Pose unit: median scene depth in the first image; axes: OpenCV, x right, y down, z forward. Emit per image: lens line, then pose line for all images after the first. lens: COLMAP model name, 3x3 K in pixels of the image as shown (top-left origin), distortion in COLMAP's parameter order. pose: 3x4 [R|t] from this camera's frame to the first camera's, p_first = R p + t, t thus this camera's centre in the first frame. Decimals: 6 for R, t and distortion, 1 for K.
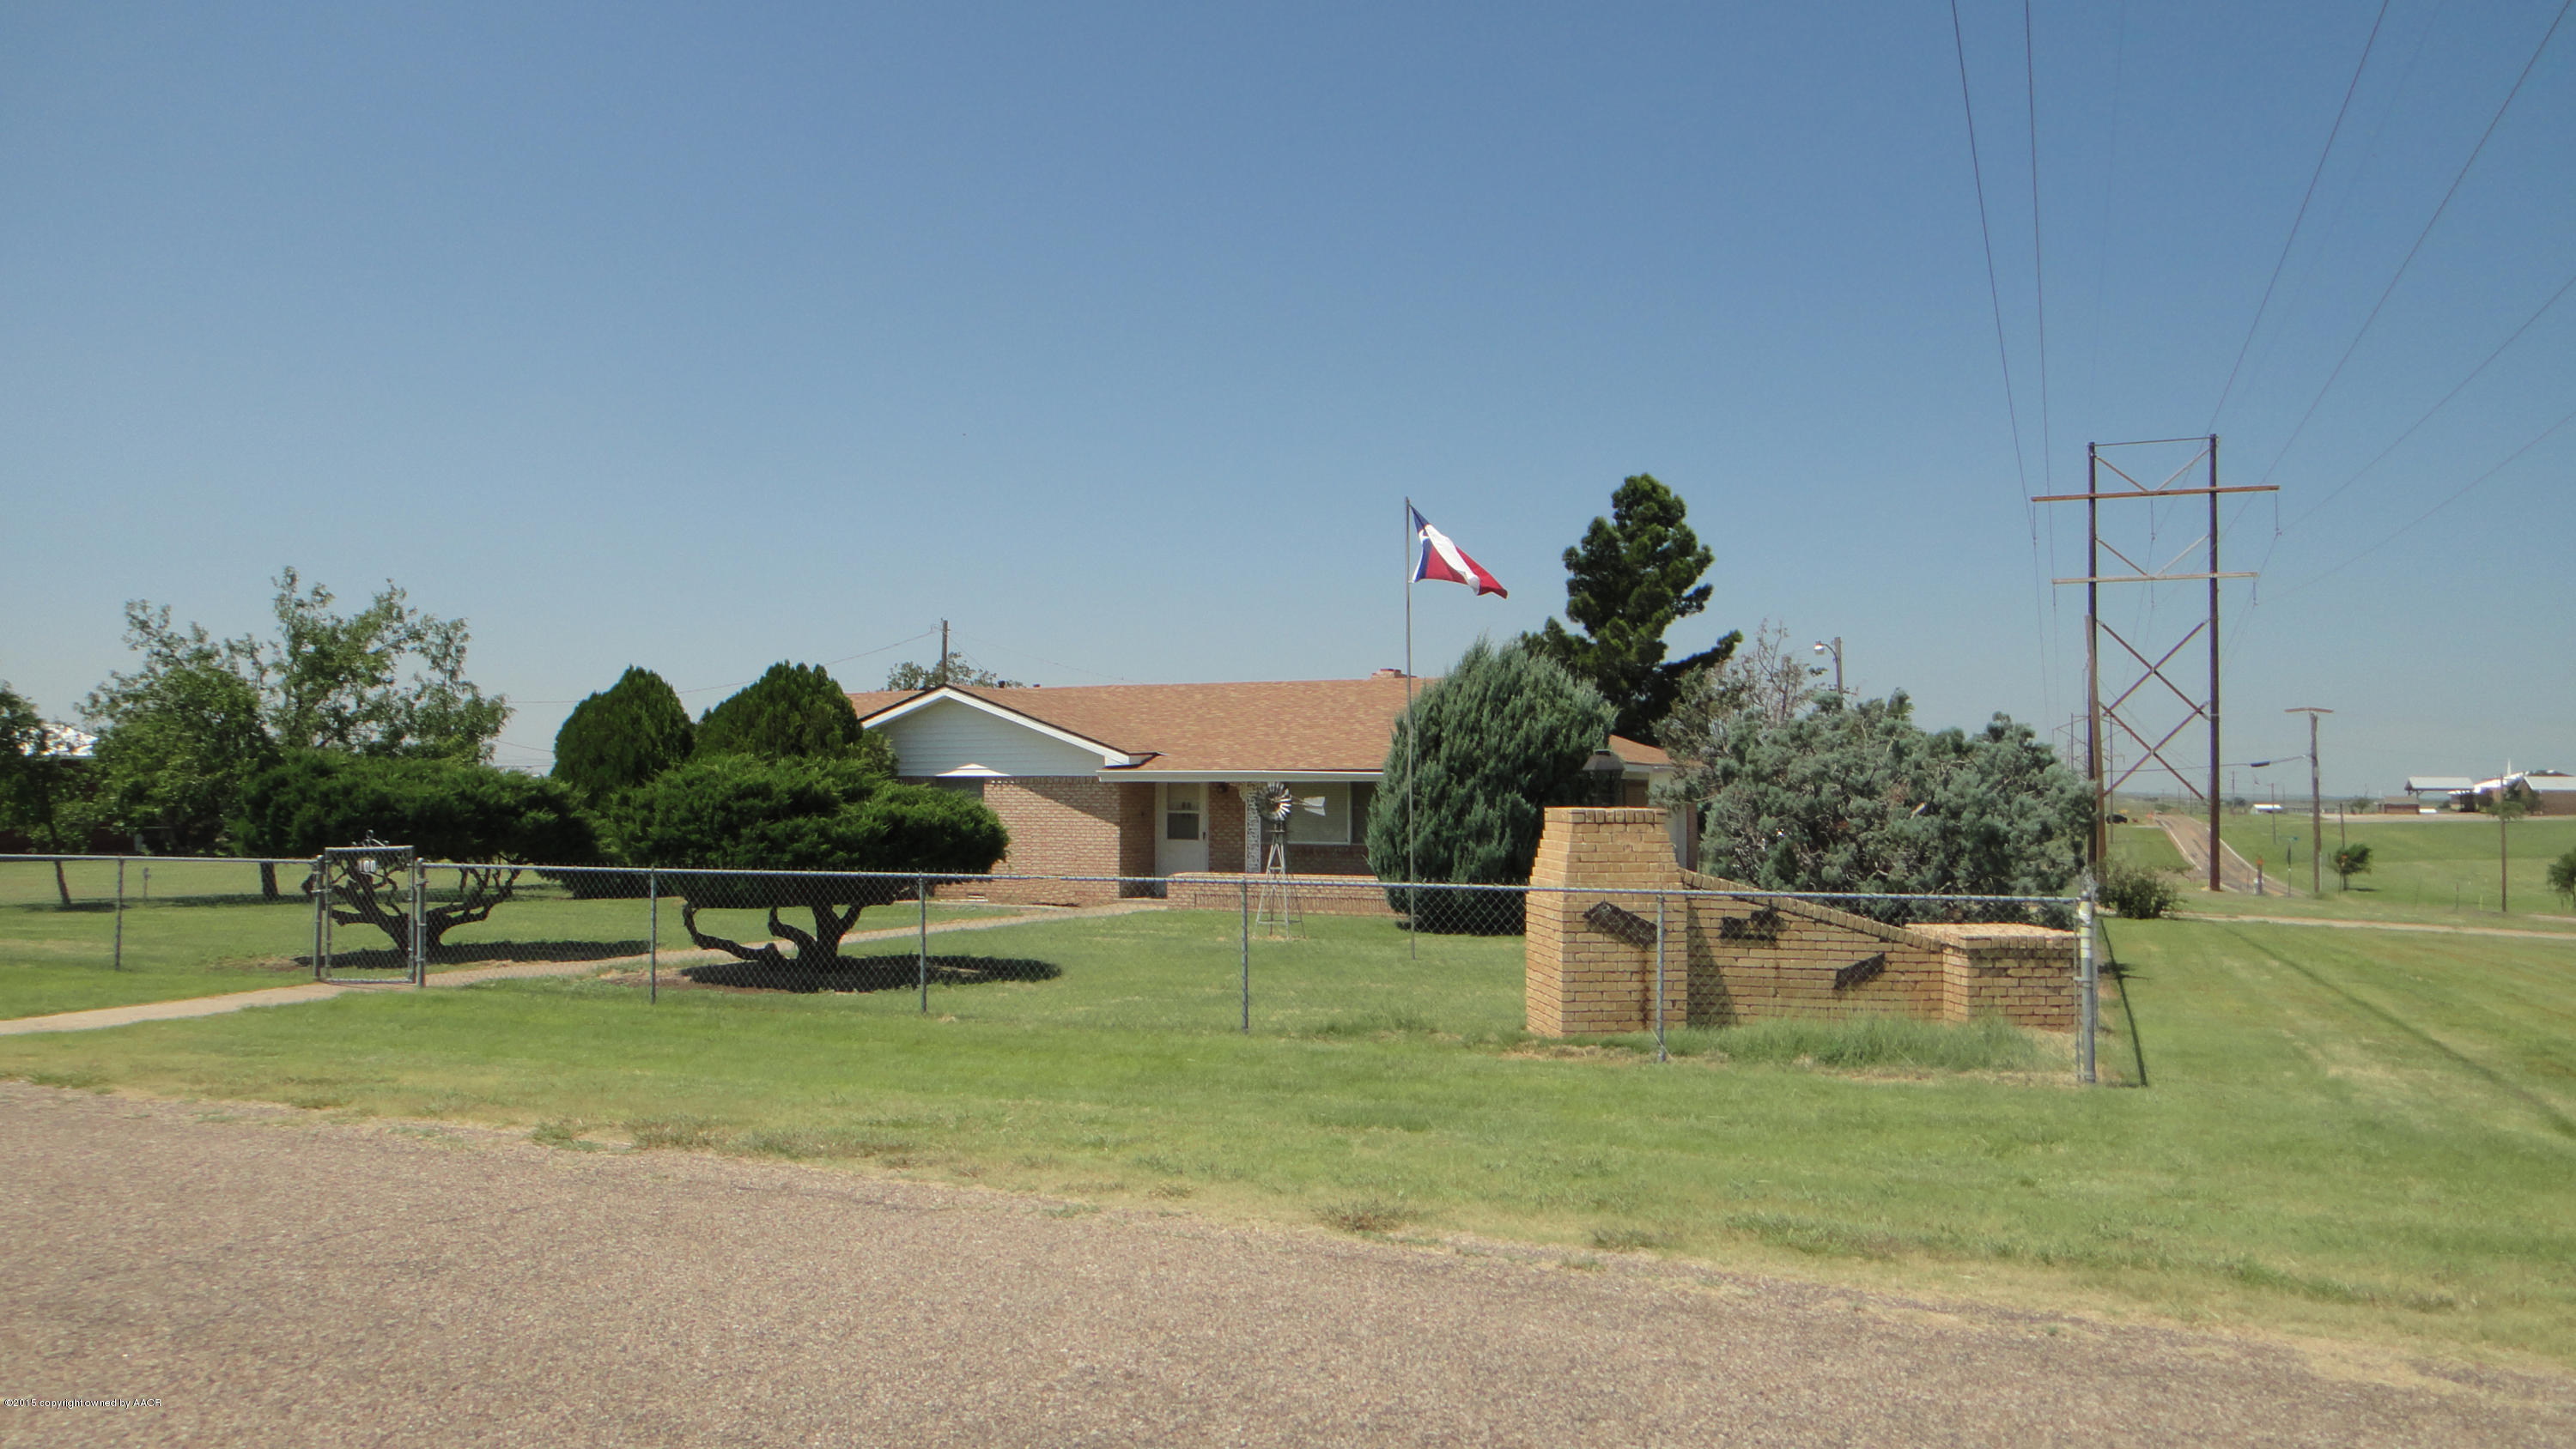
lens RADIAL K [[1791.3, 0, 1276.5], [0, 1791.3, 750.5], [0, 0, 1]] dist [-0.001284, -0.000433]
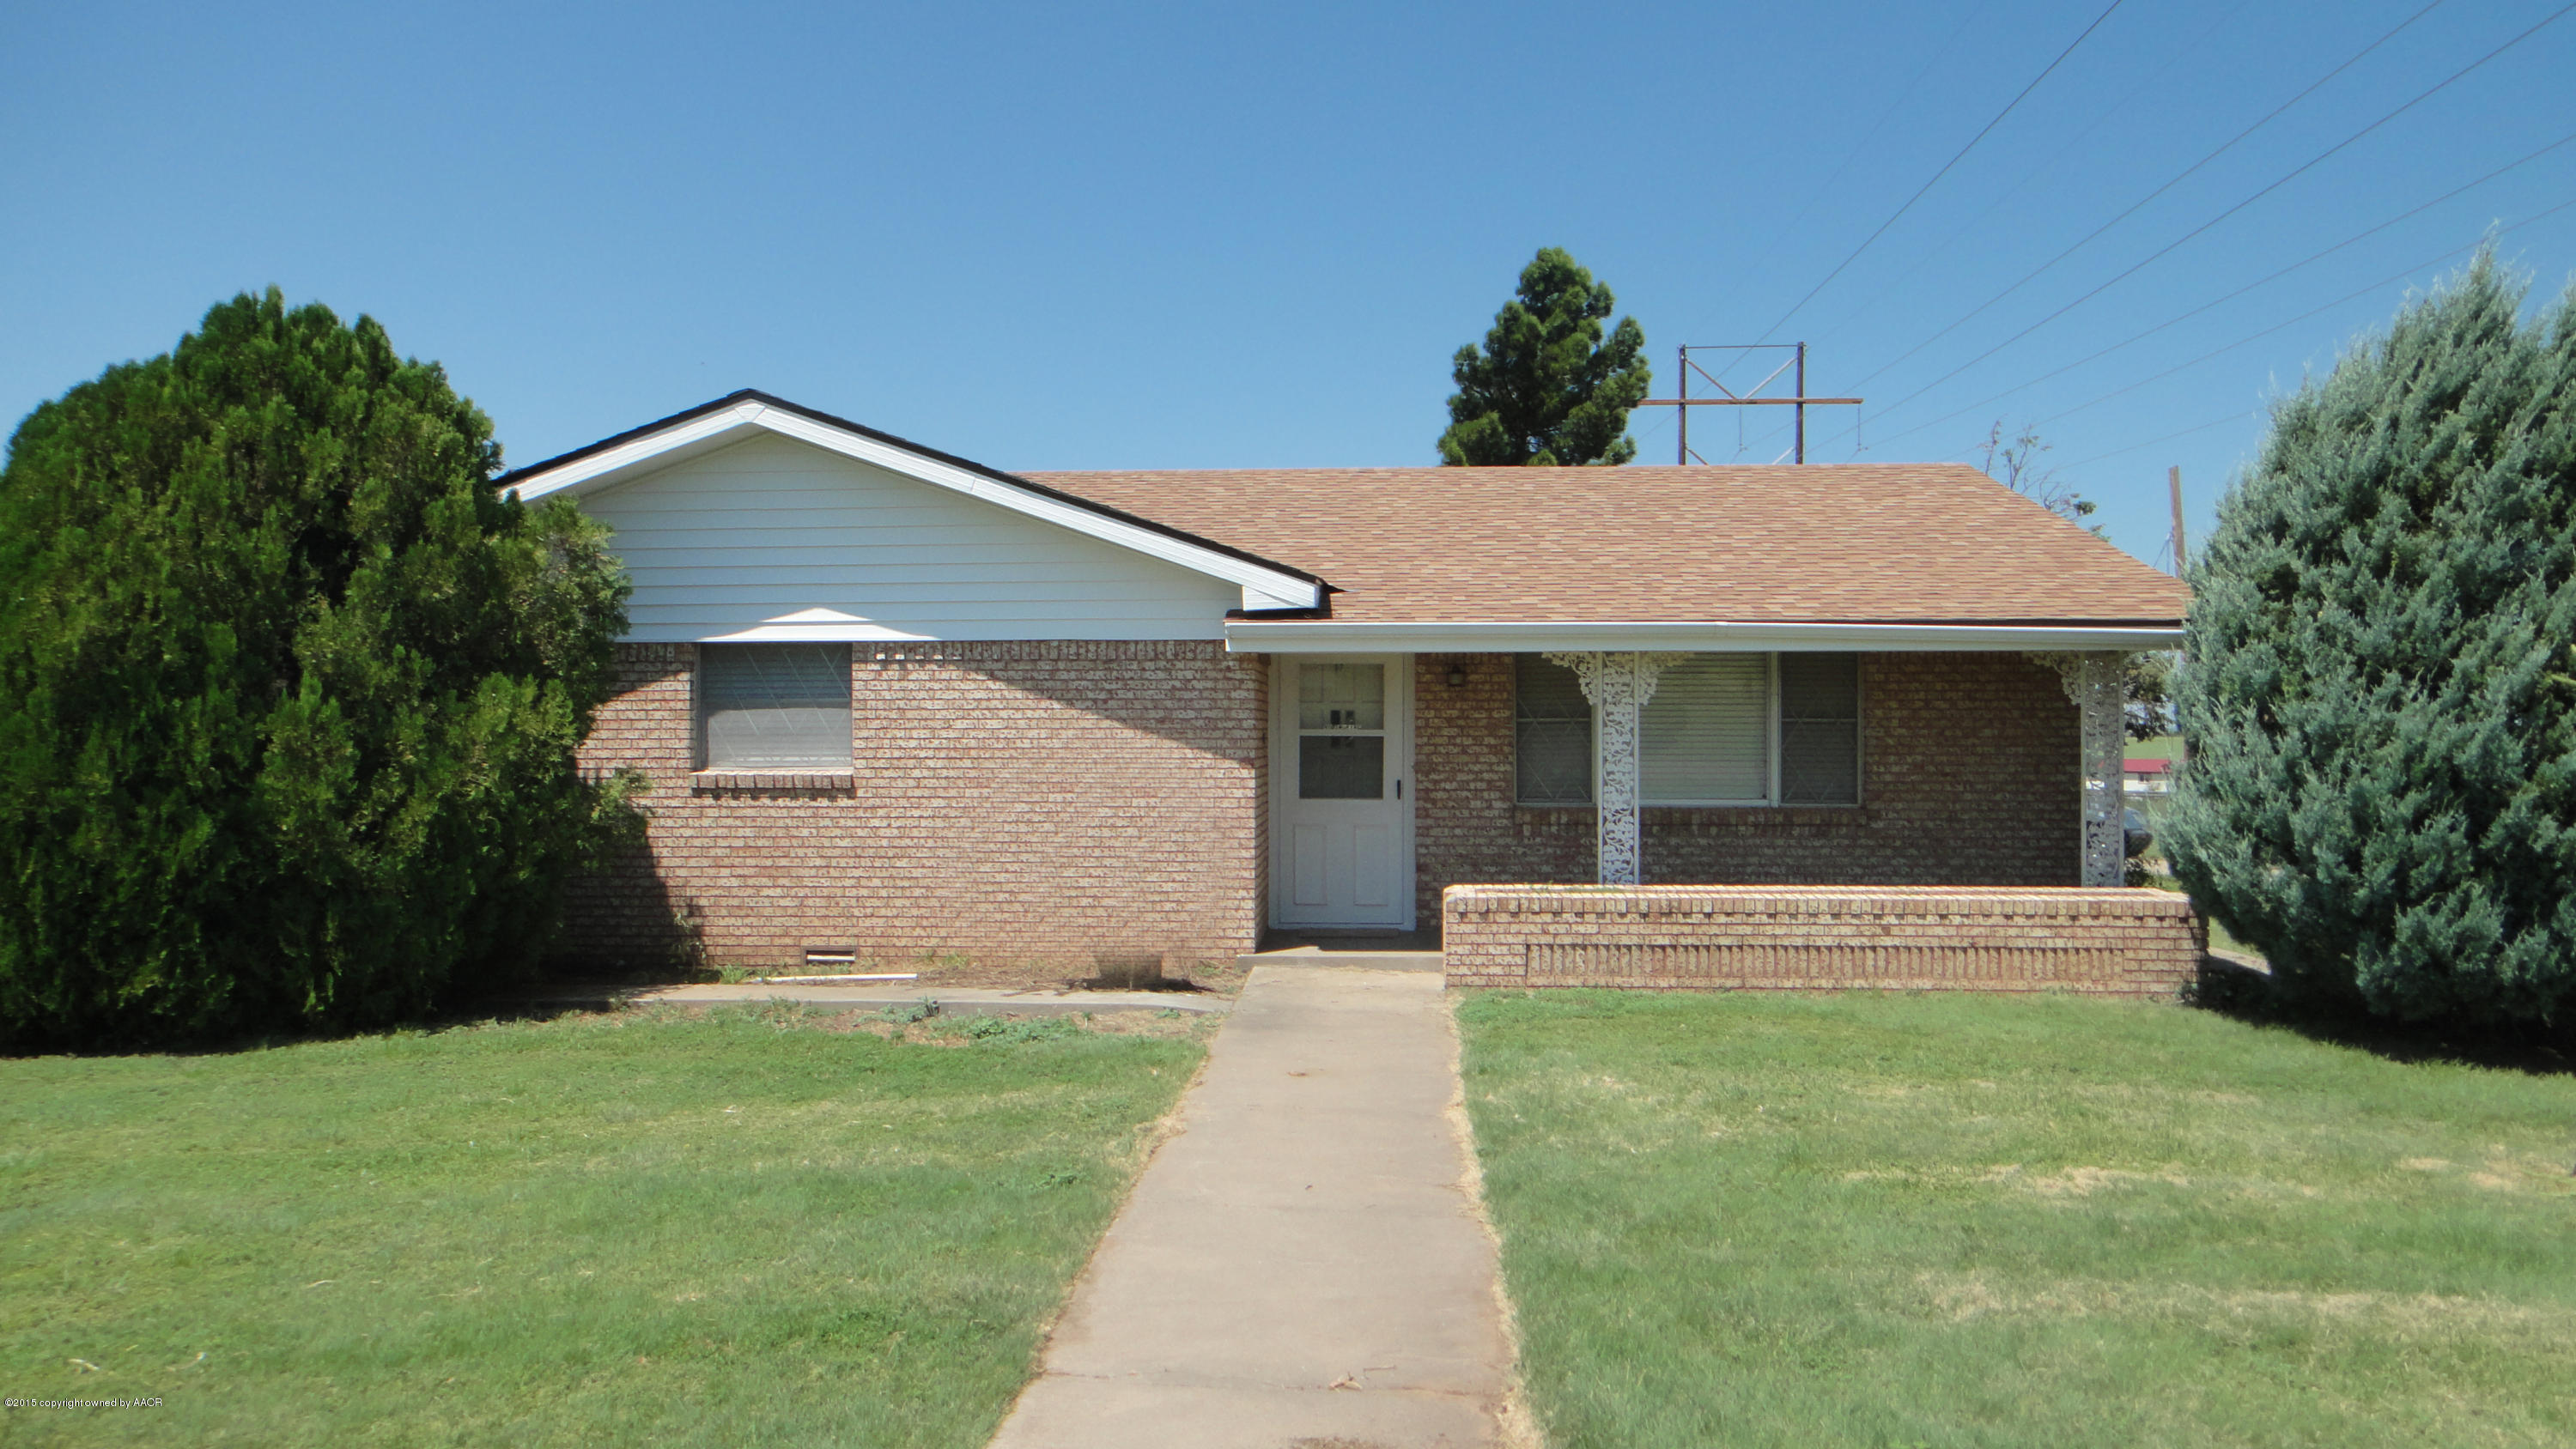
lens RADIAL K [[1791.3, 0, 1283.4], [0, 1791.3, 706.9], [0, 0, 1]] dist [-0.001284, -0.000433]
pose [[0.939217, 0.000596, 0.343323, -0.215217], [-0.005100, 0.999912, 0.012214, 0.024008], [-0.343286, -0.013223, 0.939138, 0.631322]]
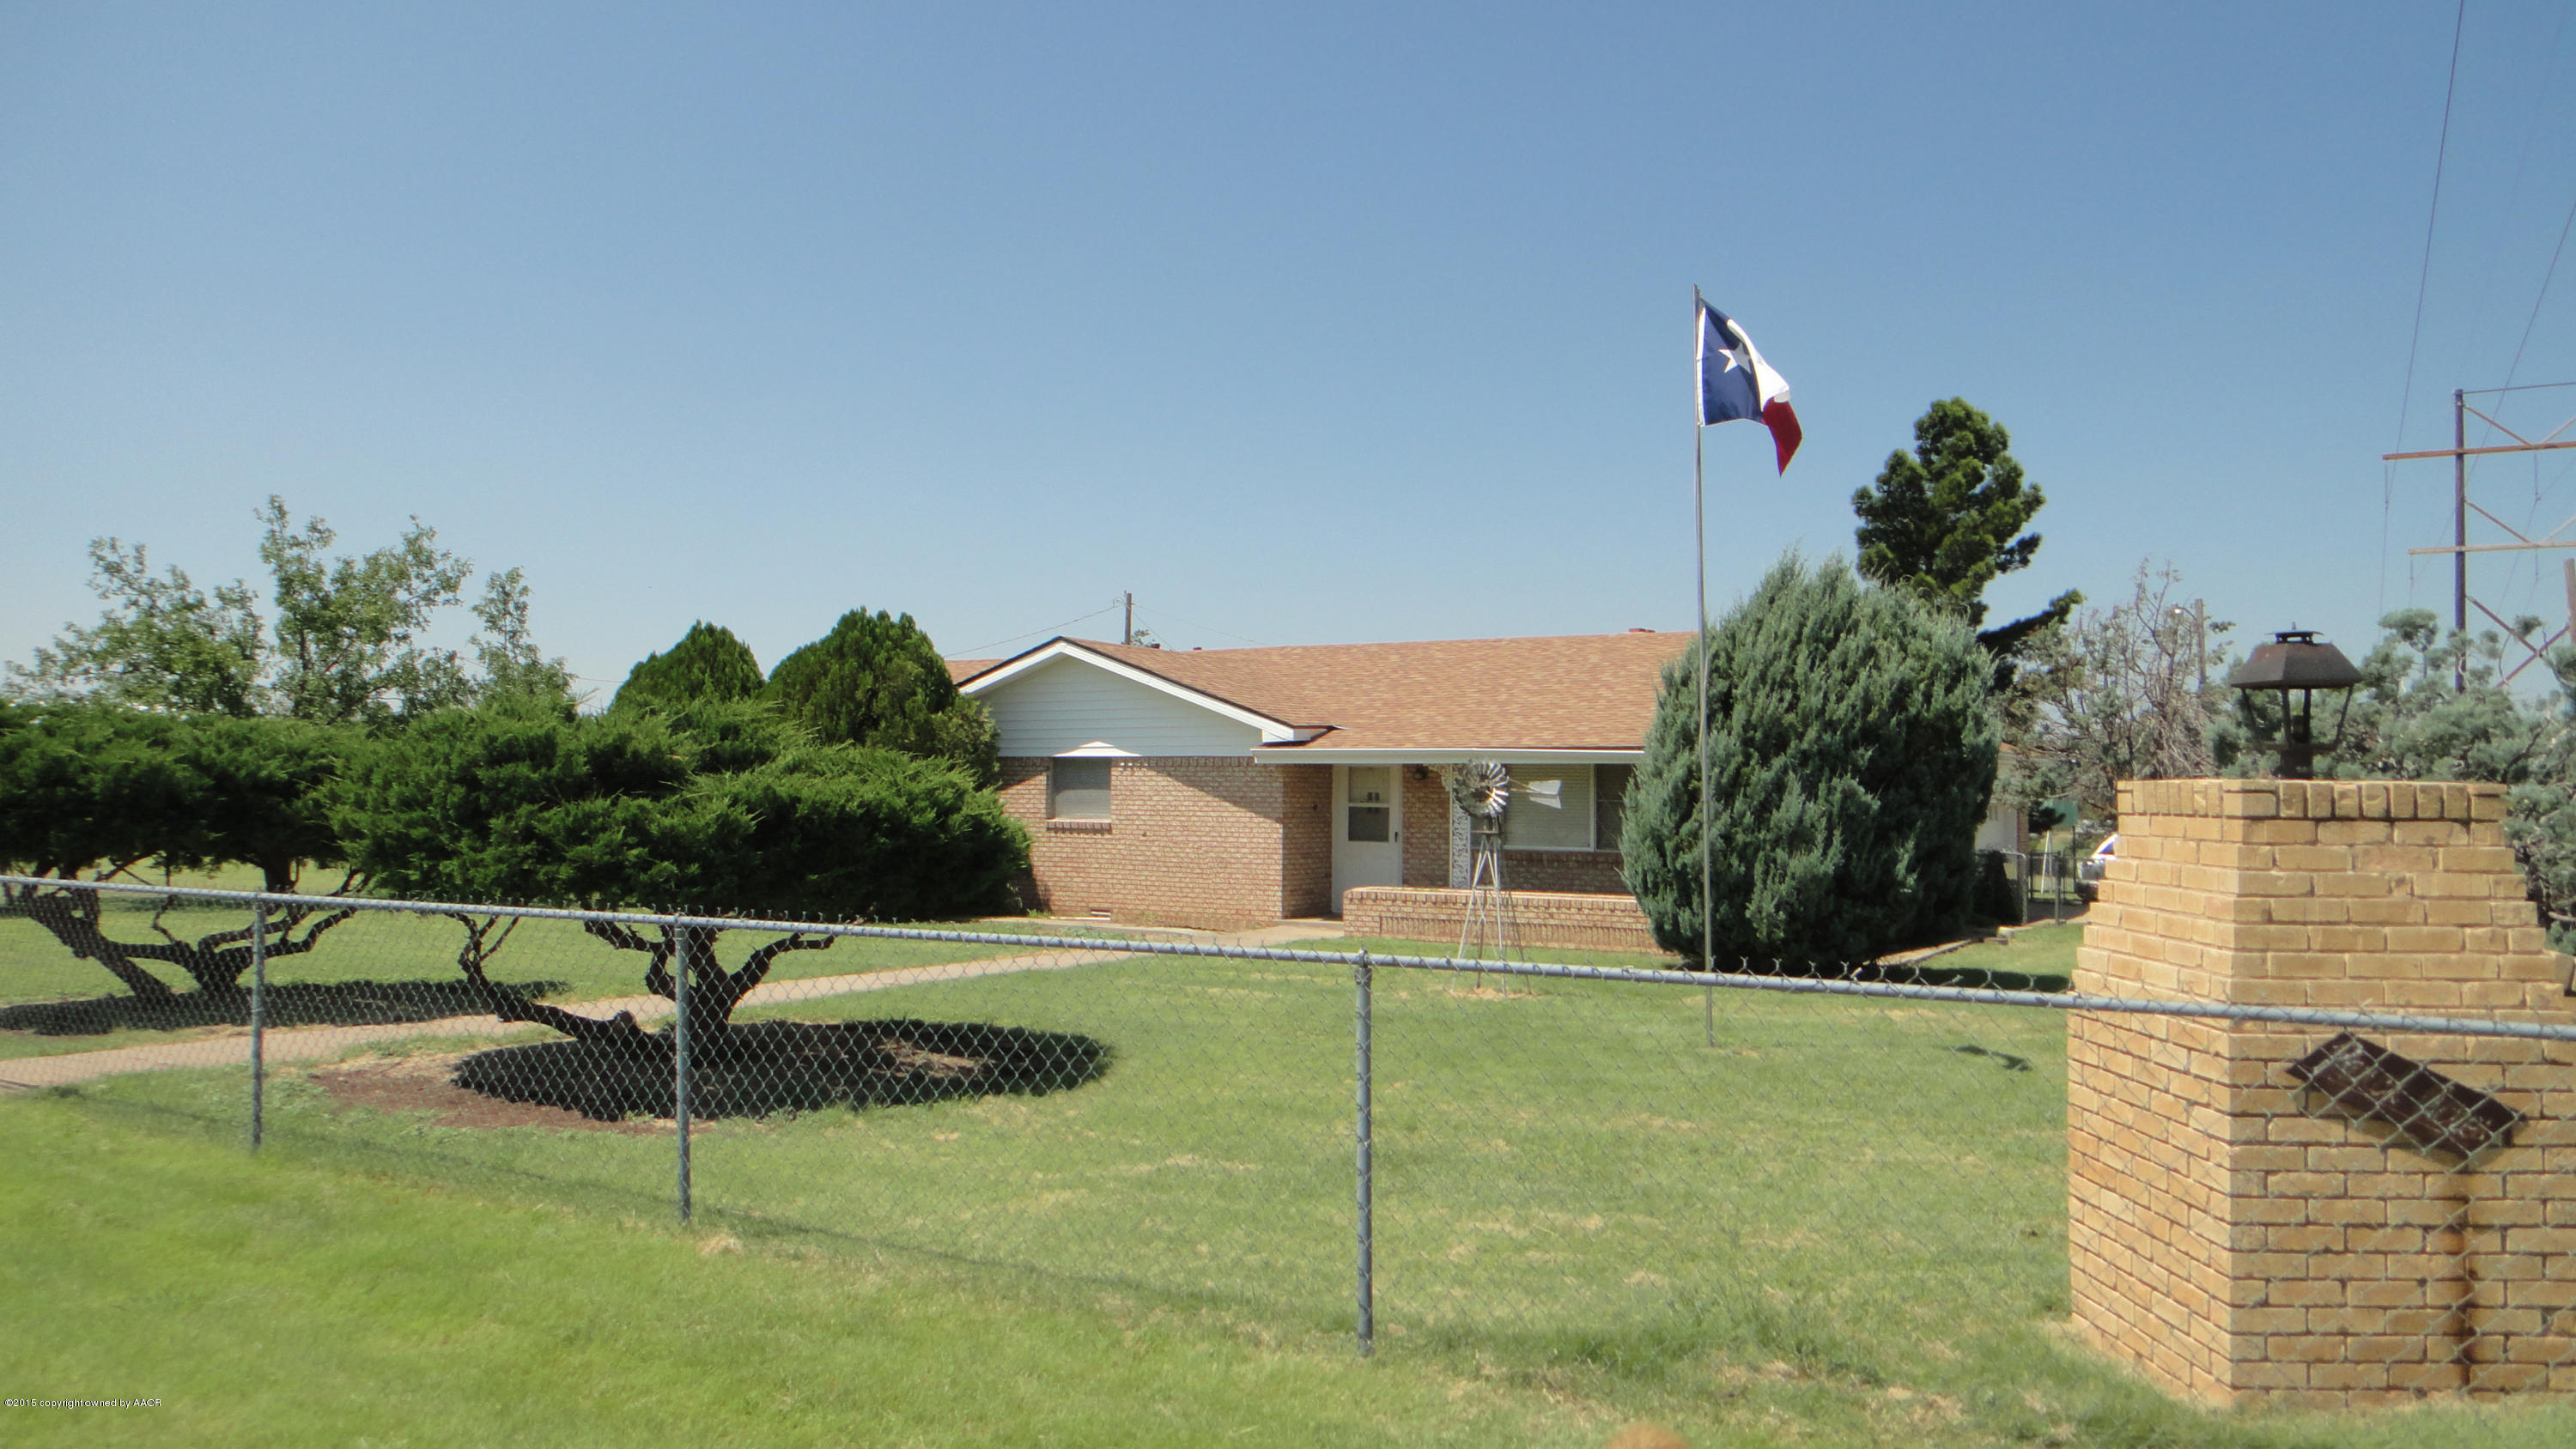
lens RADIAL K [[1791.3, 0, 1272.2], [0, 1791.3, 729.1], [0, 0, 1]] dist [-0.001284, -0.000433]
pose [[0.991603, 0.002693, -0.129288, 0.005193], [-0.004219, 0.999925, -0.011534, 0.011442], [0.129247, 0.011982, 0.991540, 0.253635]]
